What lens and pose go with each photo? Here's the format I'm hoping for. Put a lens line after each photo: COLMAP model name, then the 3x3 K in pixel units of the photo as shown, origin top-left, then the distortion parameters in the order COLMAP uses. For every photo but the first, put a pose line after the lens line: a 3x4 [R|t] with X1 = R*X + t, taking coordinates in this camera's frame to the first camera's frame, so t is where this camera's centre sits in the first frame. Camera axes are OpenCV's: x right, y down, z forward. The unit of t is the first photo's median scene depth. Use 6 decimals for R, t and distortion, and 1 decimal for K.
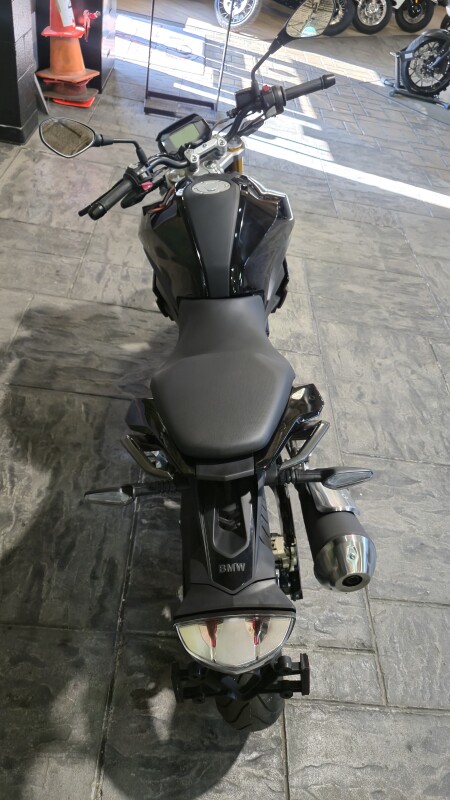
lens RADIAL K [[543.8, 0, 233.4], [0, 543.8, 391.3], [0, 0, 1]] dist [0.062107, -0.057859]
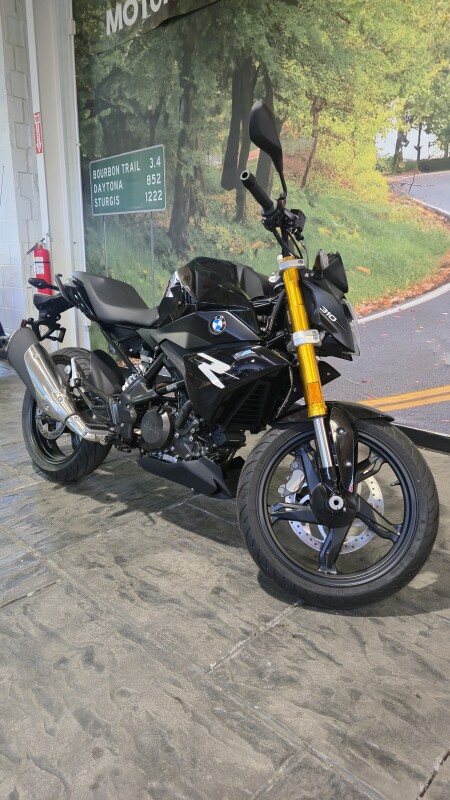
lens RADIAL K [[543.8, 0, 227.7], [0, 543.8, 398.9], [0, 0, 1]] dist [0.062107, -0.057859]
pose [[-0.675687, -0.013363, -0.737067, 0.657099], [-0.596508, 0.597393, 0.536003, -0.630027], [0.433156, 0.801837, -0.411622, 1.283921]]
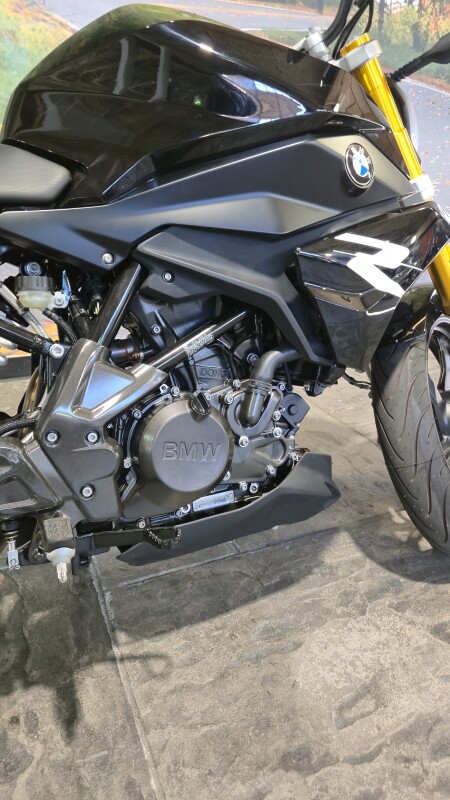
lens RADIAL K [[543.8, 0, 228.8], [0, 543.8, 396.5], [0, 0, 1]] dist [0.062107, -0.057859]
pose [[0.381964, 0.160488, -0.910136, 0.406640], [-0.583414, 0.805645, -0.102784, -0.035868], [0.716750, 0.570246, 0.401359, 0.732039]]
